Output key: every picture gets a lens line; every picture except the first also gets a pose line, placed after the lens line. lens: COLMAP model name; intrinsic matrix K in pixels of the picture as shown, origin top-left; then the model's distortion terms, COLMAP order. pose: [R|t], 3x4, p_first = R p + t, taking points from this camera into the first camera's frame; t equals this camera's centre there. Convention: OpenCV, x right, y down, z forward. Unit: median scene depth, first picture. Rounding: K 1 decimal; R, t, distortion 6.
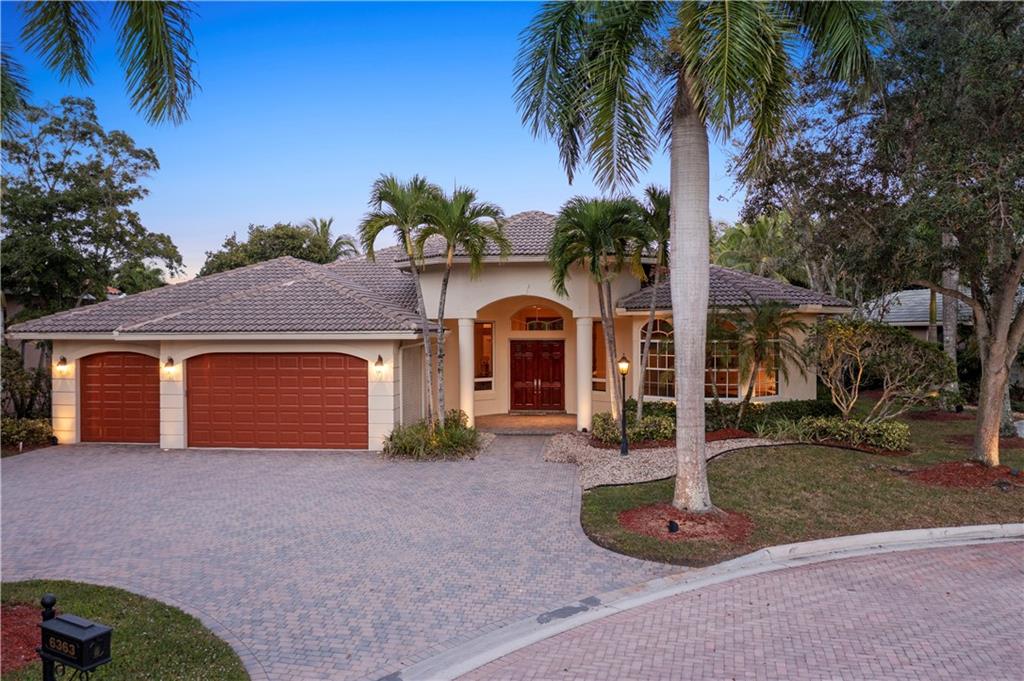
lens RADIAL K [[803.8, 0, 510.0], [0, 803.8, 337.3], [0, 0, 1]] dist [-0.017178, 0.004435]
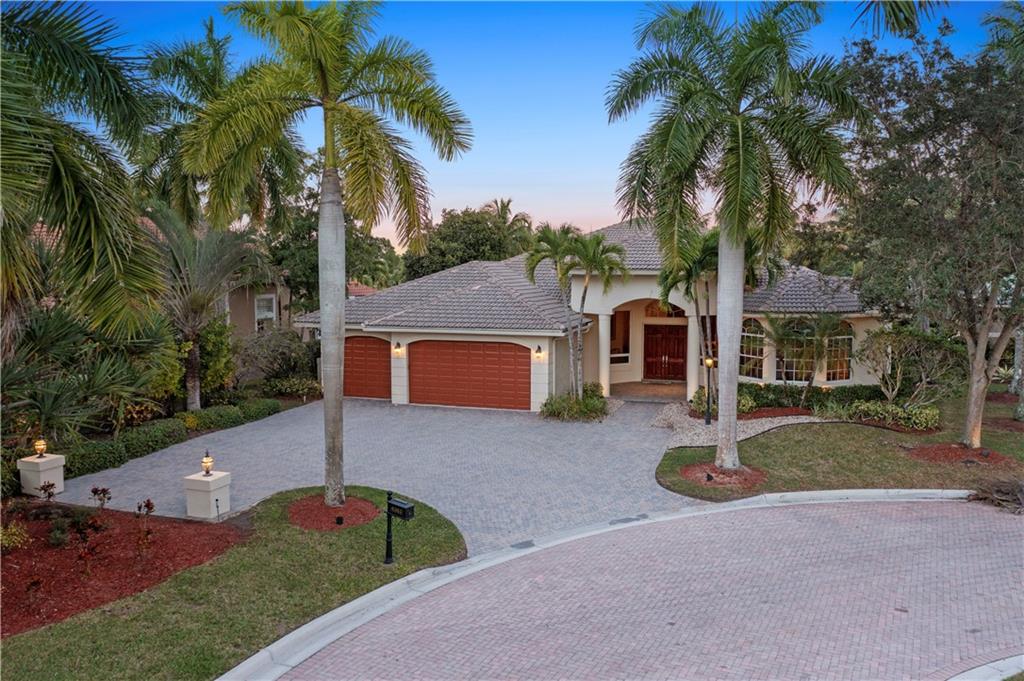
lens RADIAL K [[803.8, 0, 508.8], [0, 803.8, 340.8], [0, 0, 1]] dist [-0.017178, 0.004435]
pose [[0.975261, 0.023770, -0.219775, 0.123164], [-0.005089, 0.996353, 0.085177, -0.134228], [0.220998, -0.081951, 0.971825, -0.492117]]
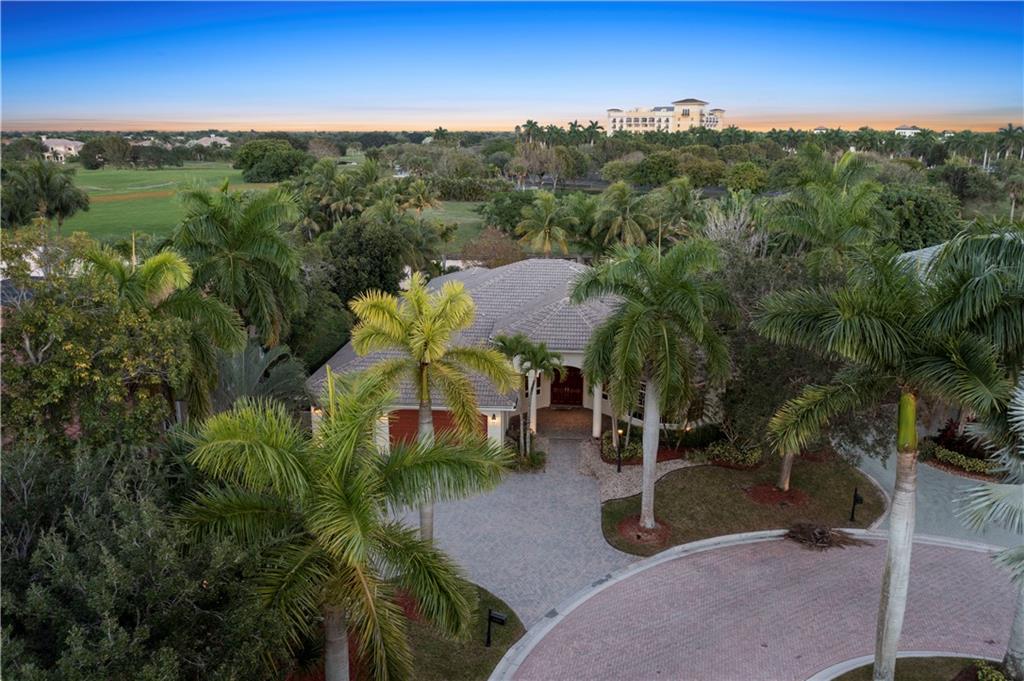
lens RADIAL K [[803.8, 0, 509.2], [0, 803.8, 341.8], [0, 0, 1]] dist [-0.017178, 0.004435]
pose [[0.999810, 0.000637, 0.019463, -0.204869], [-0.005421, 0.969069, 0.246731, -0.781590], [-0.018704, -0.246790, 0.968889, -1.038432]]
